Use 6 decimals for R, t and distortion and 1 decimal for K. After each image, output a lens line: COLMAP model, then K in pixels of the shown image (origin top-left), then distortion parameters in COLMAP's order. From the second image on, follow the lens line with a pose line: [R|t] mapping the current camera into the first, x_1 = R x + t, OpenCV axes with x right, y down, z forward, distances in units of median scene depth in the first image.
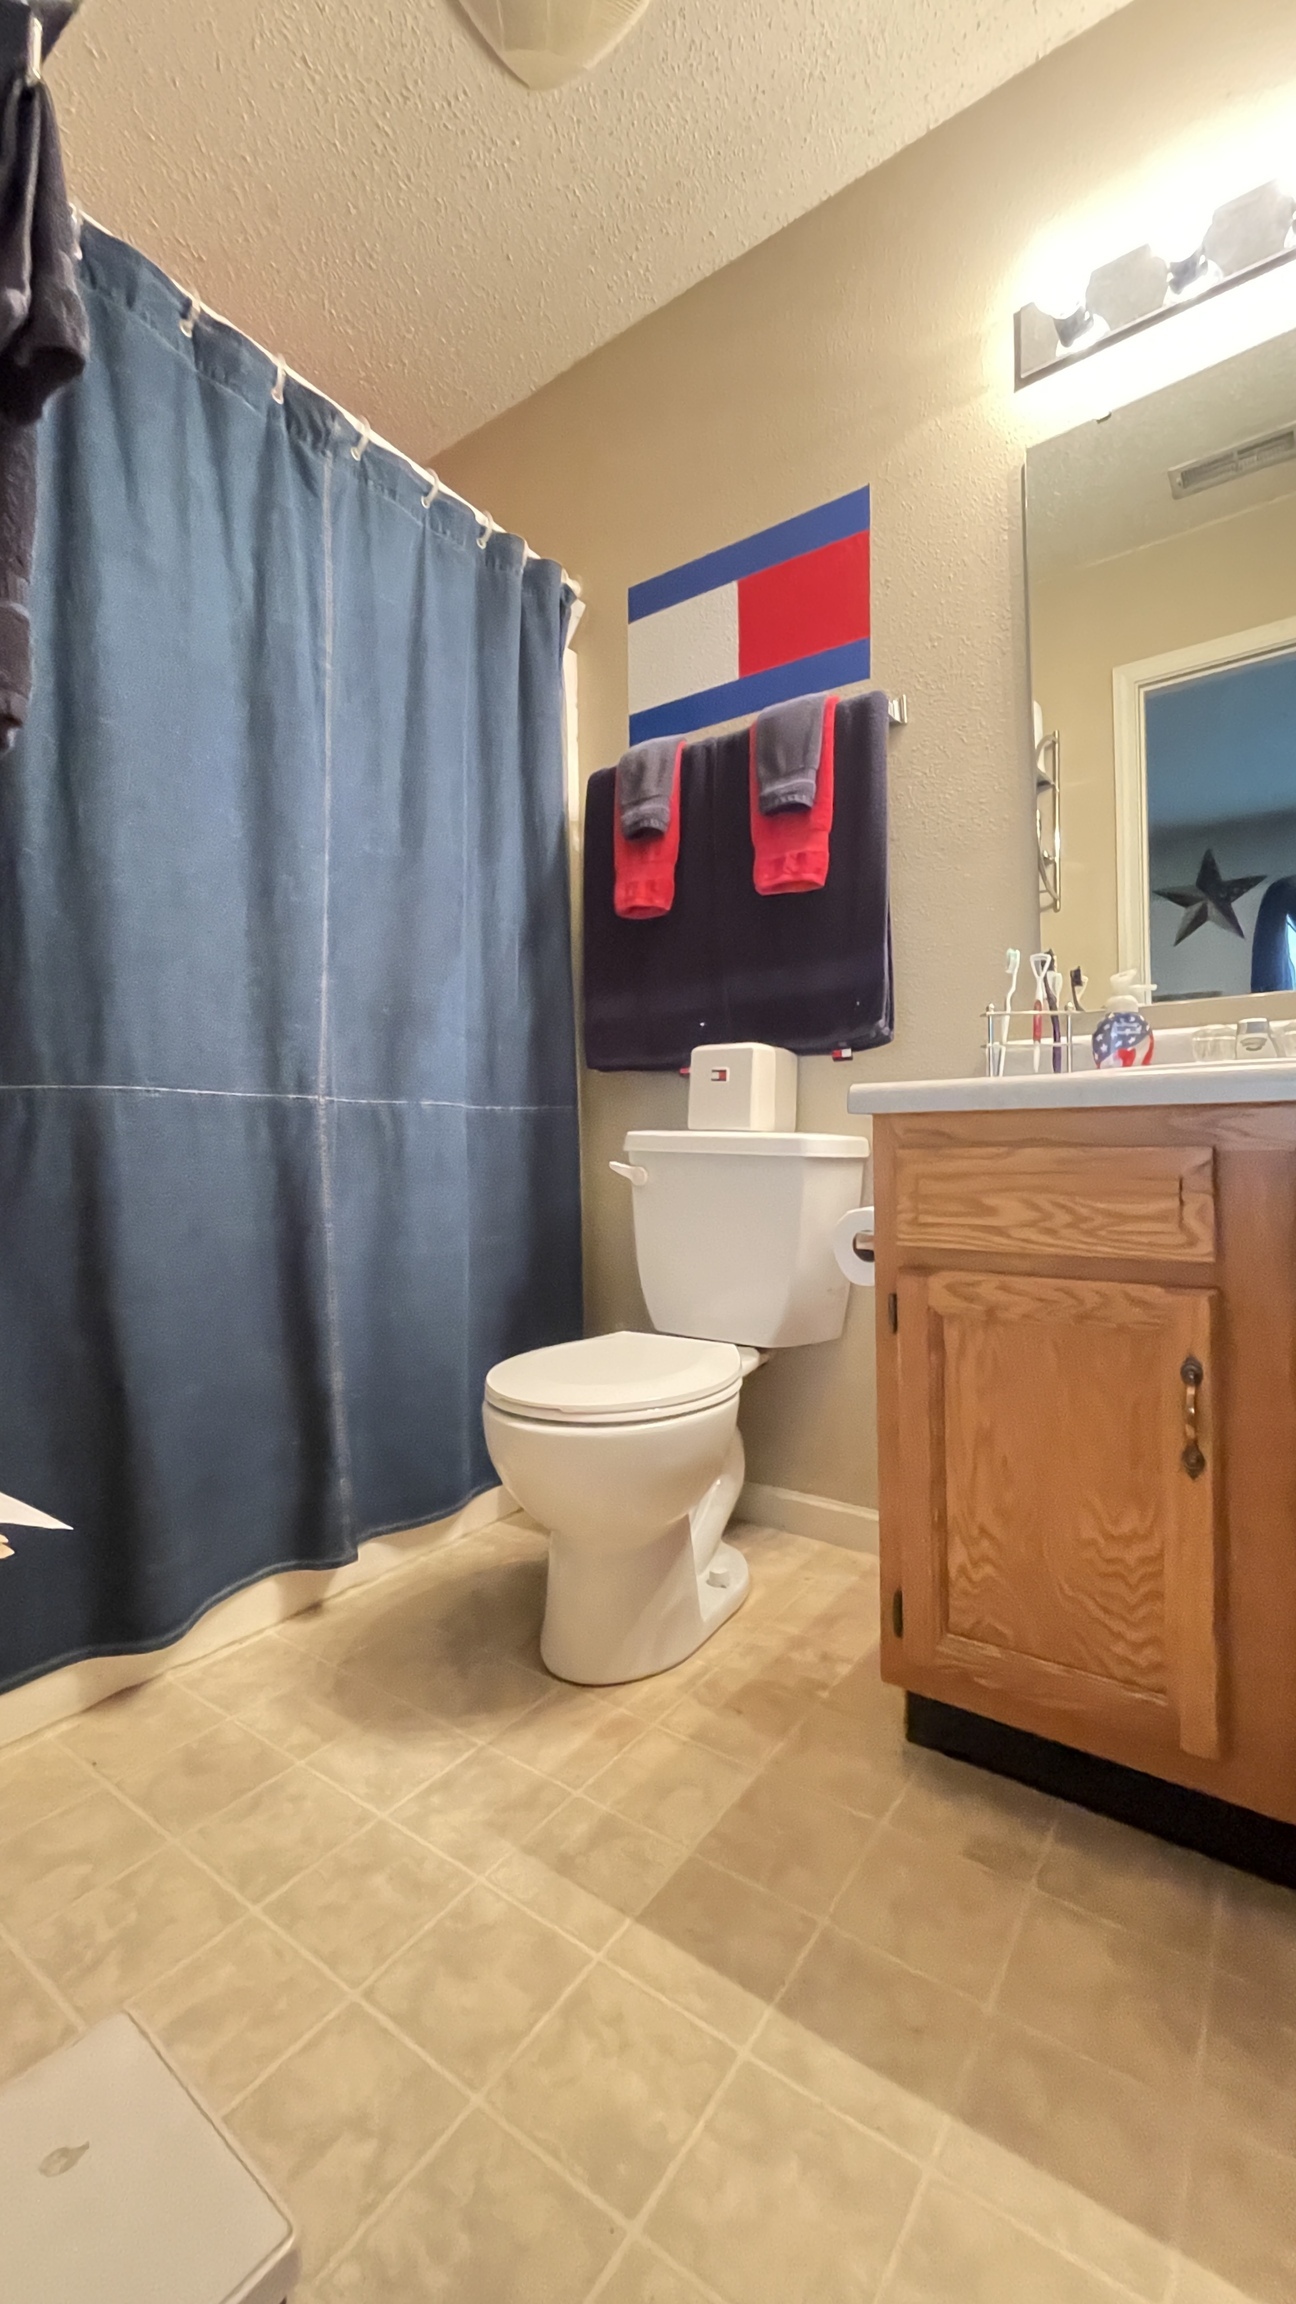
lens RADIAL K [[929.8, 0, 628.4], [0, 929.8, 1155.3], [0, 0, 1]] dist [-0.008173, -0.000552]
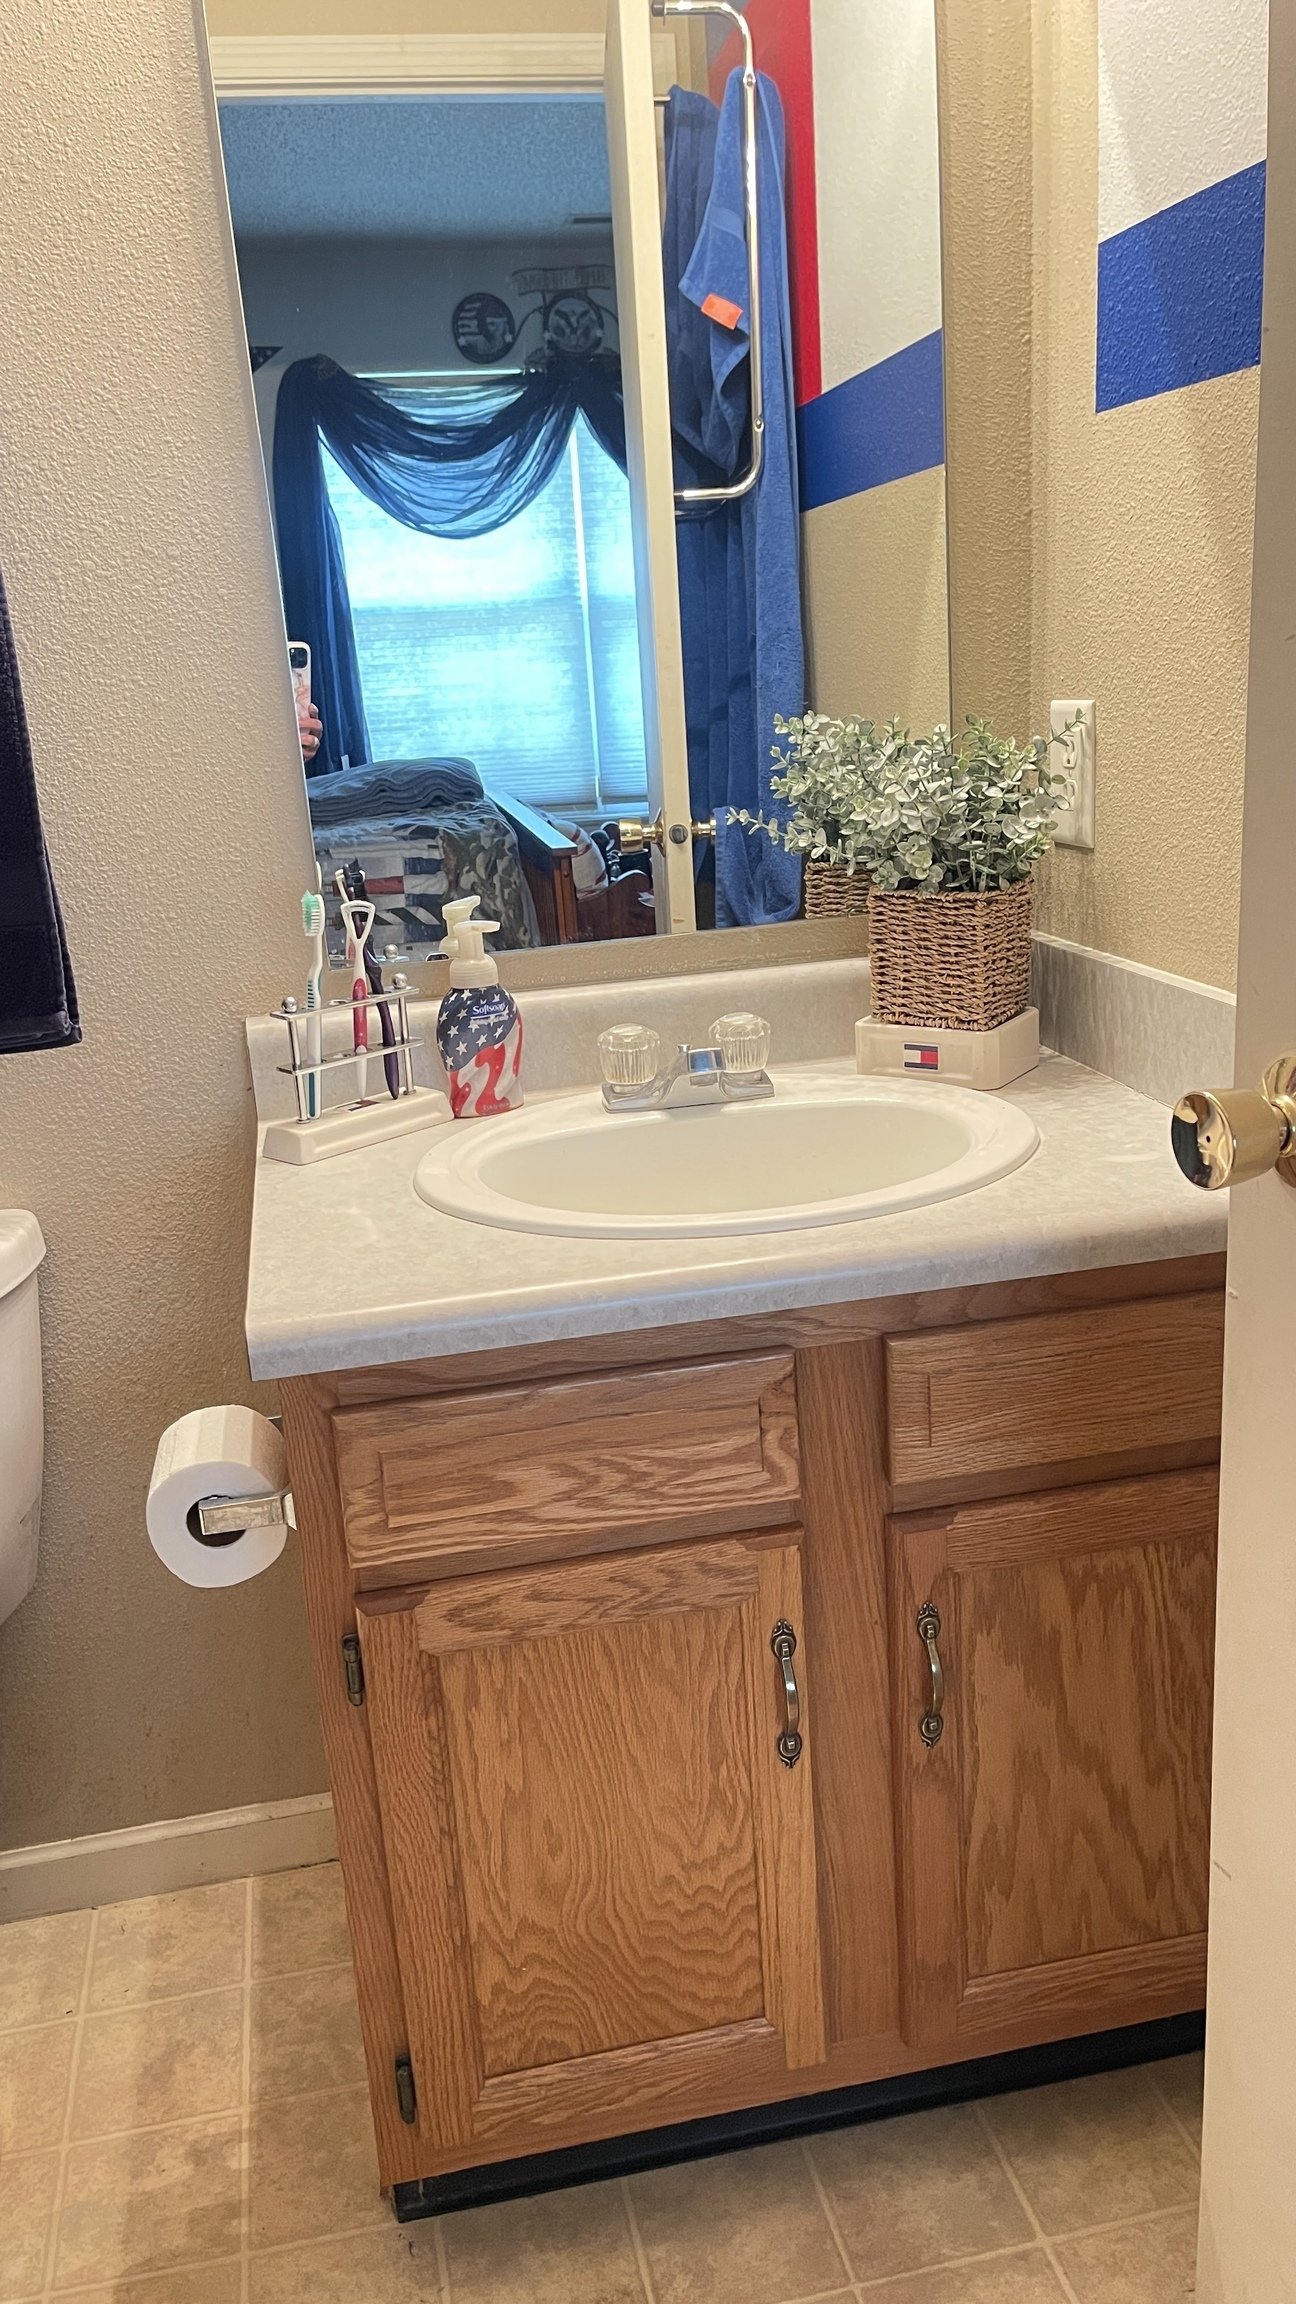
lens RADIAL K [[1776.6, 0, 639.1], [0, 1776.6, 1165.0], [0, 0, 1]] dist [0.020084, -0.025151]
pose [[0.666304, -0.238157, 0.706626, -0.328555], [0.066015, 0.962745, 0.262229, -0.442026], [-0.742752, -0.128076, 0.657203, 0.177084]]
